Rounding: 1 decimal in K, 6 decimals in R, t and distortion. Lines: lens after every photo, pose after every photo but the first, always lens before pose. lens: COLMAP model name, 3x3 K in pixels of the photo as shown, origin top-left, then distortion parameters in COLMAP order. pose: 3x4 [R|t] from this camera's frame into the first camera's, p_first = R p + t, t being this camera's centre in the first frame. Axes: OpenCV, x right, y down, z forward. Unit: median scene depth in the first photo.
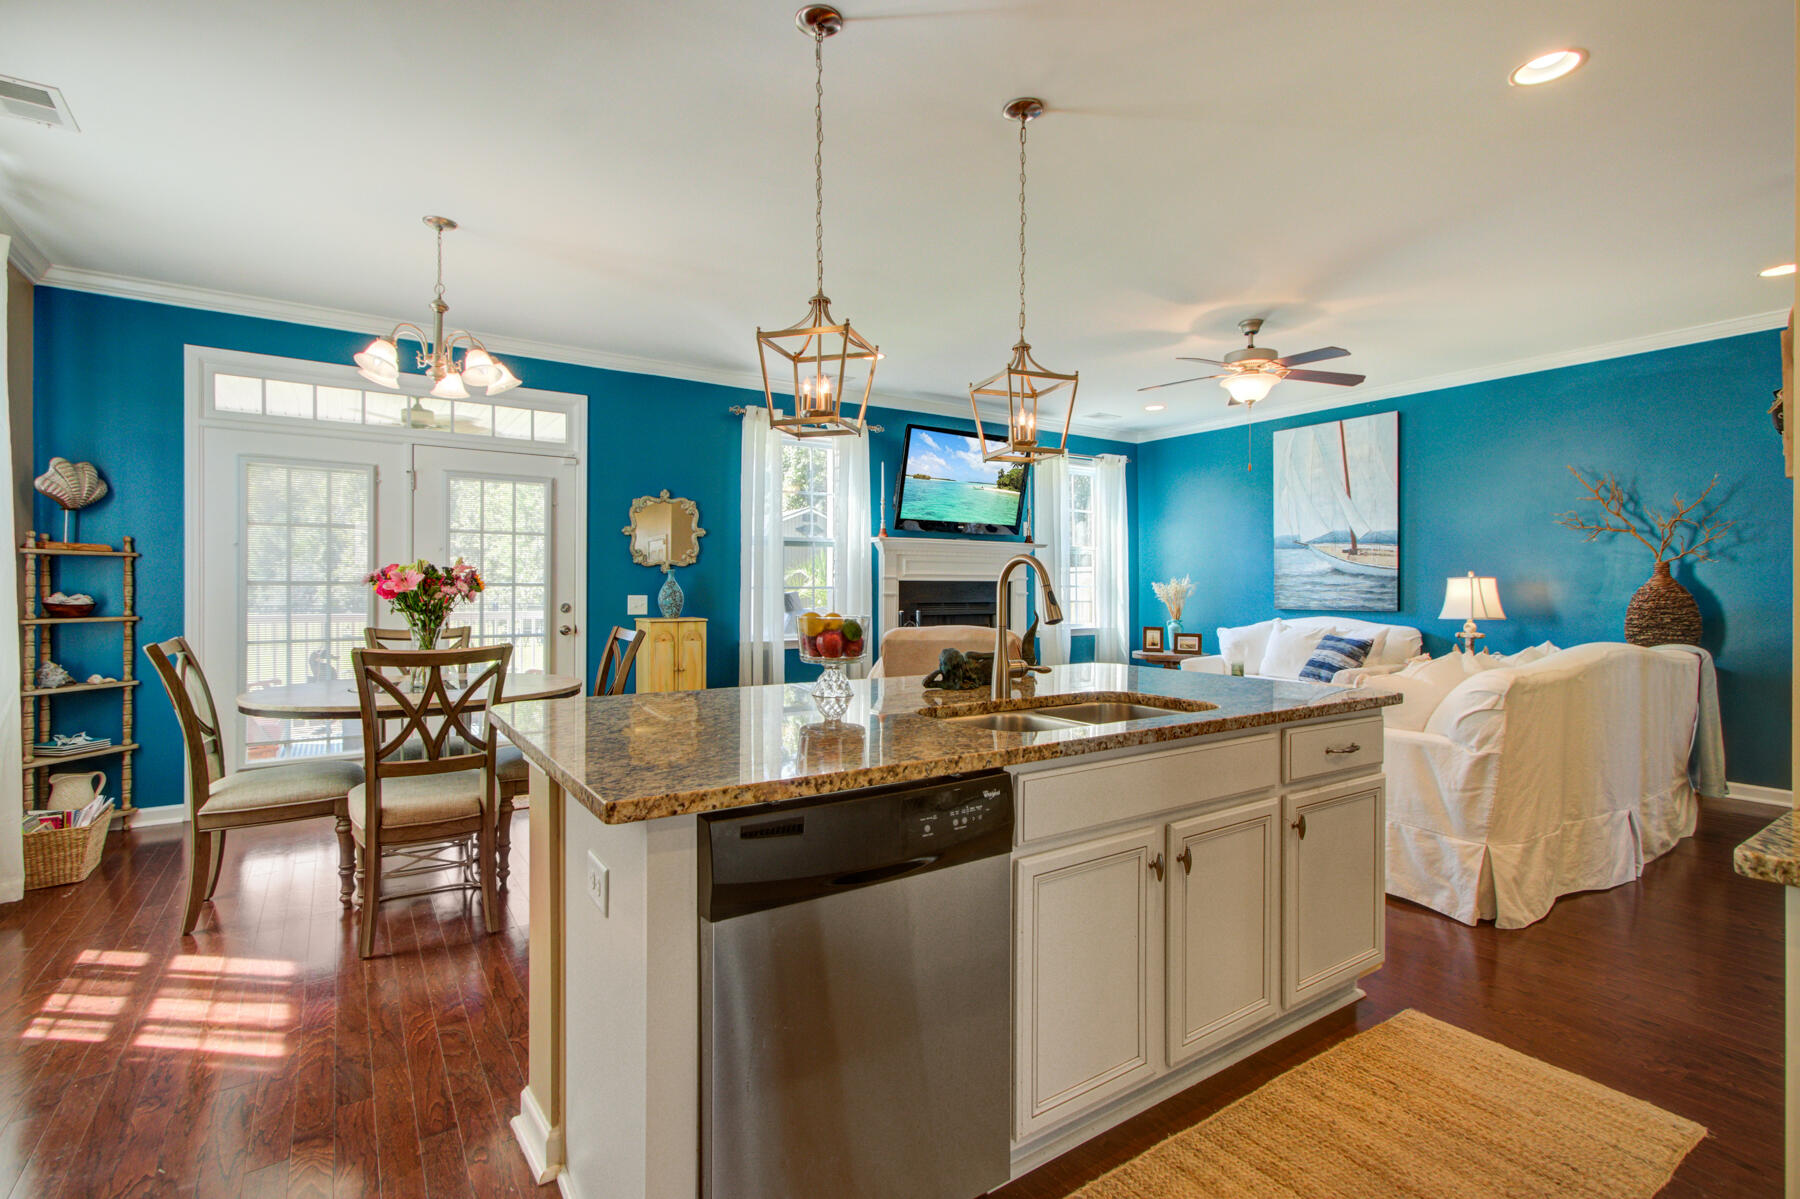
lens RADIAL K [[841.9, 0, 912.7], [0, 841.9, 583.9], [0, 0, 1]] dist [0.000529, 0.002227]
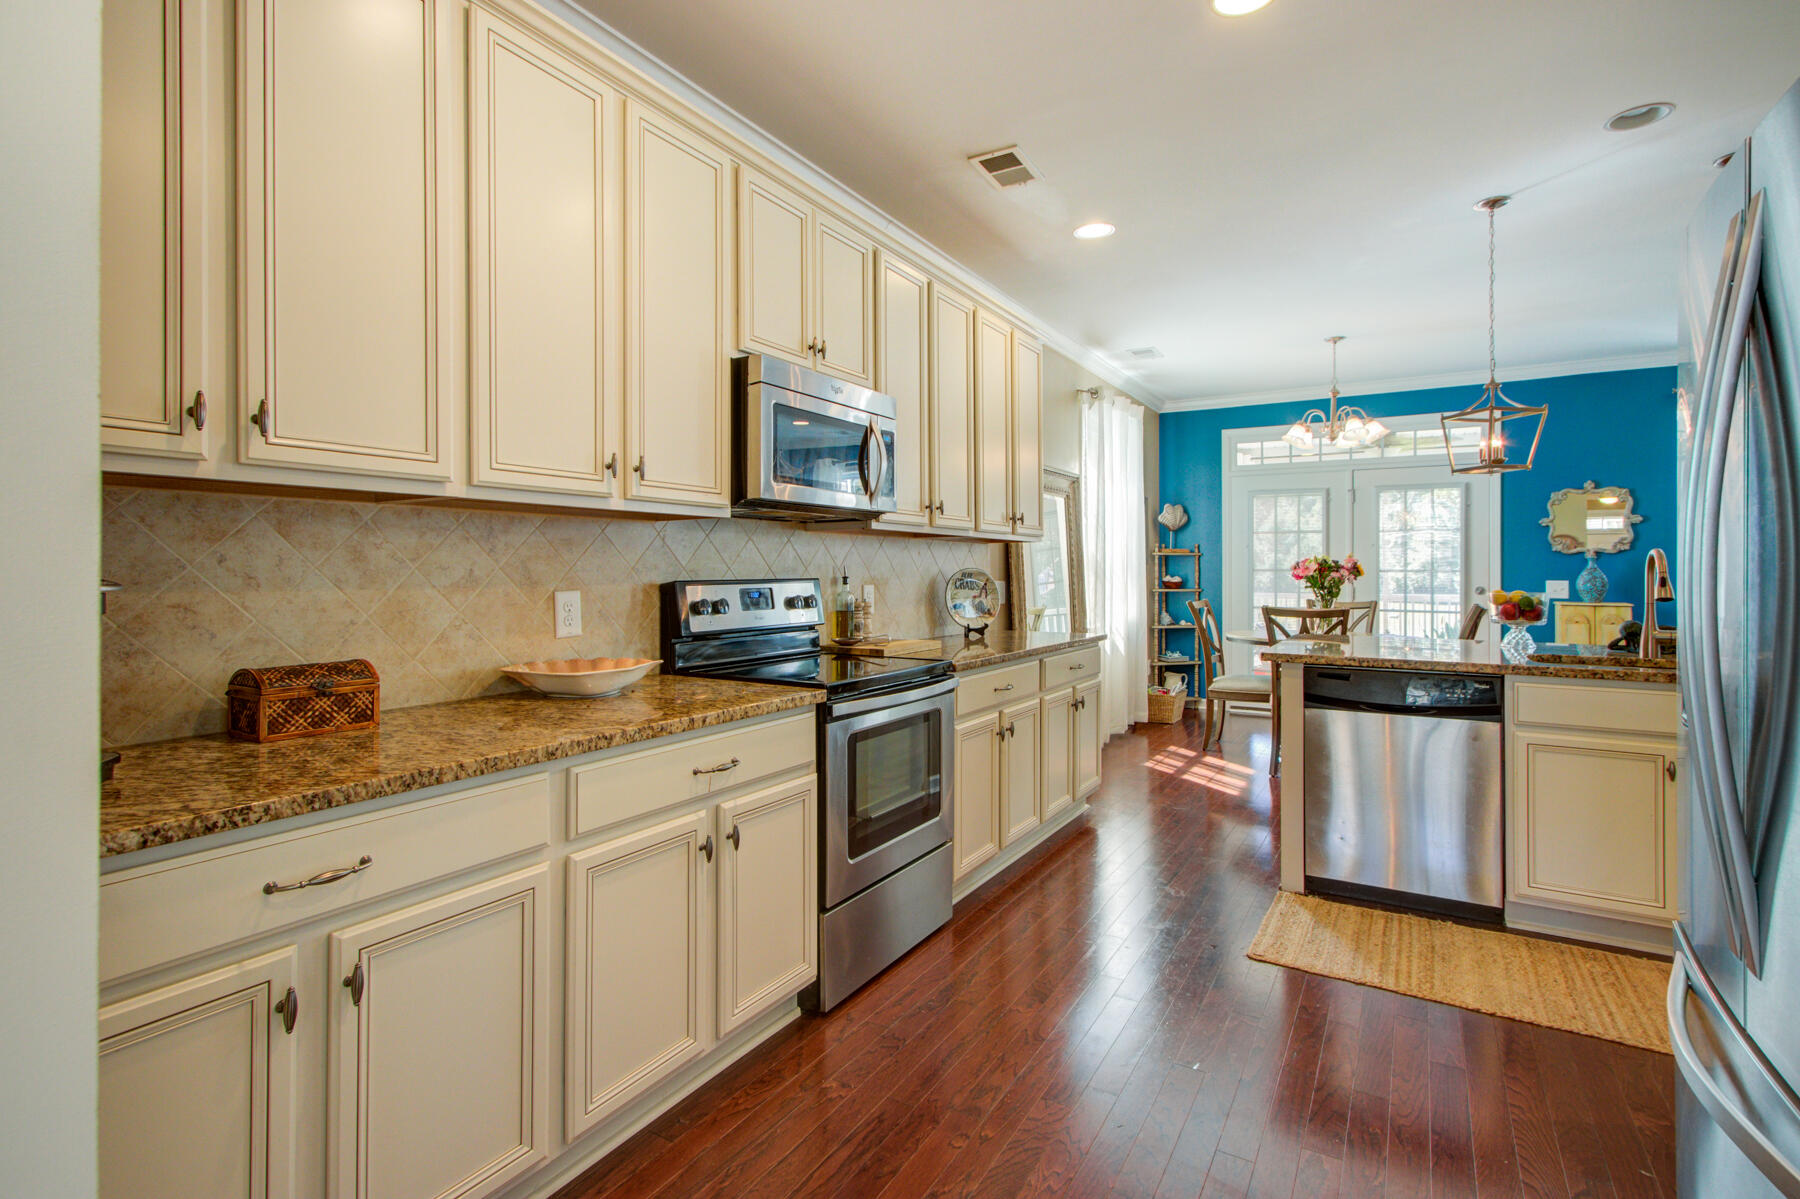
lens RADIAL K [[841.9, 0, 892.2], [0, 841.9, 567.9], [0, 0, 1]] dist [0.000529, 0.002227]
pose [[0.411535, -0.003564, -0.911387, 0.365040], [0.001763, 0.999994, -0.003114, -0.001266], [0.911392, -0.000325, 0.411539, -0.272039]]
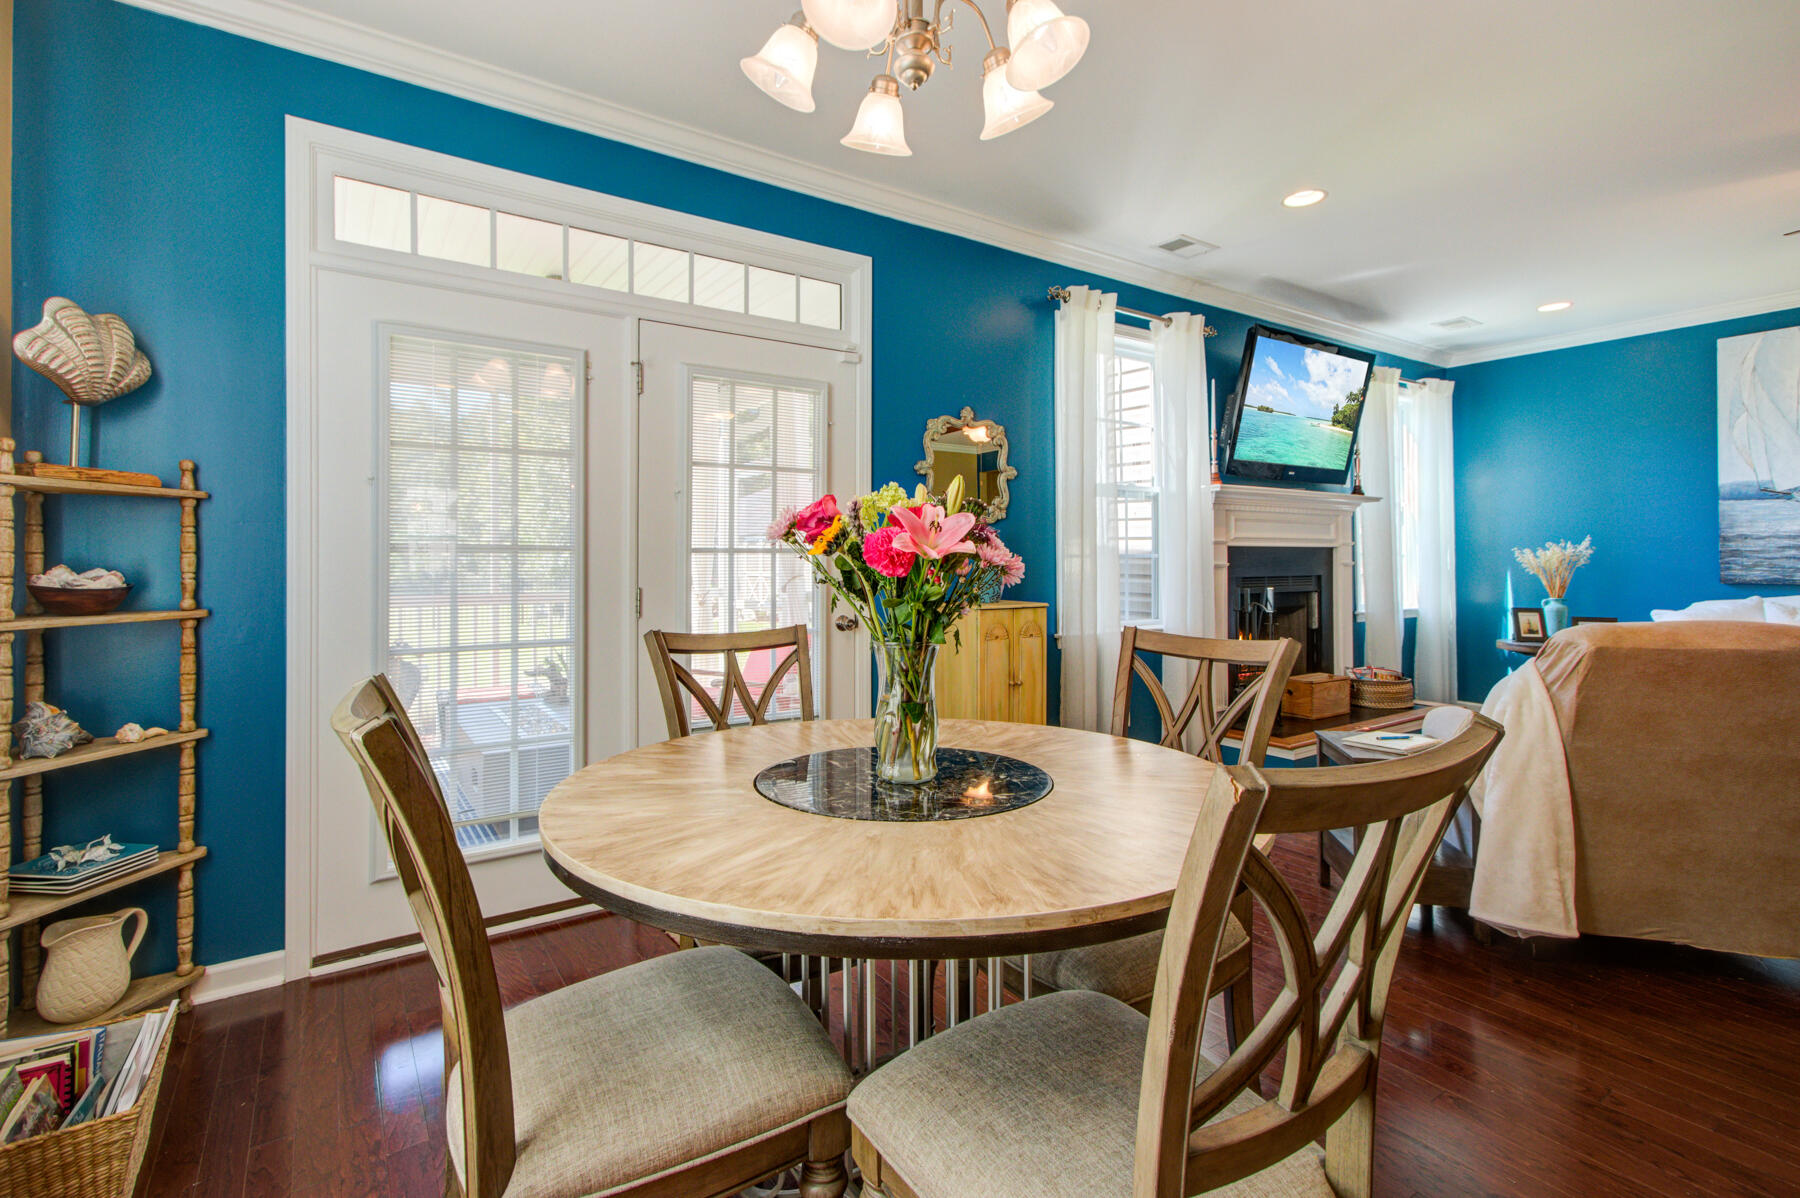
lens RADIAL K [[841.9, 0, 893.2], [0, 841.9, 550.6], [0, 0, 1]] dist [0.000529, 0.002227]
pose [[0.999991, -0.003653, -0.002073, -0.416537], [0.003642, 0.999978, -0.005485, 0.004645], [0.002093, 0.005477, 0.999983, 0.403185]]
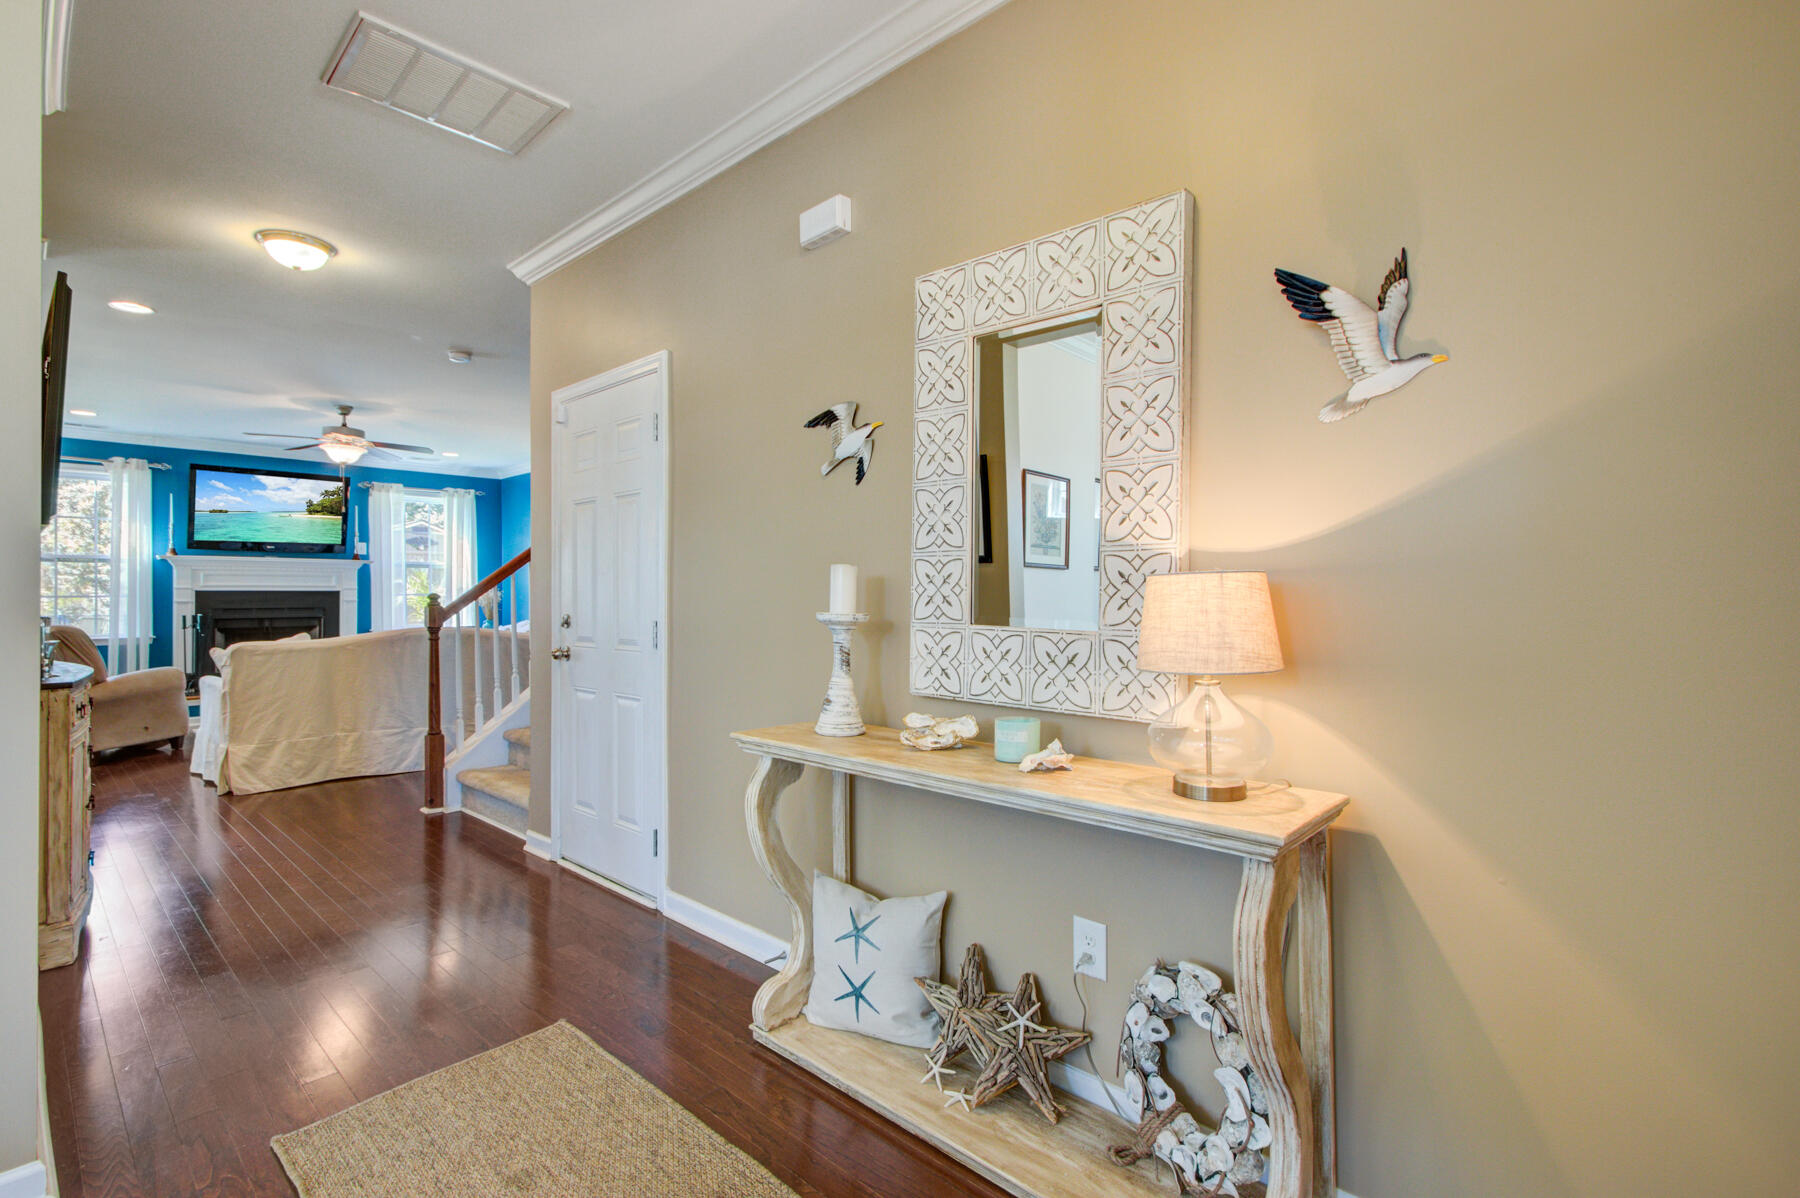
lens RADIAL K [[841.9, 0, 906.0], [0, 841.9, 587.4], [0, 0, 1]] dist [0.000529, 0.002227]
pose [[0.974431, -0.003618, 0.224656, 1.003306], [0.004683, 0.999980, -0.004206, 0.002749], [-0.224636, 0.005150, 0.974429, -0.592377]]
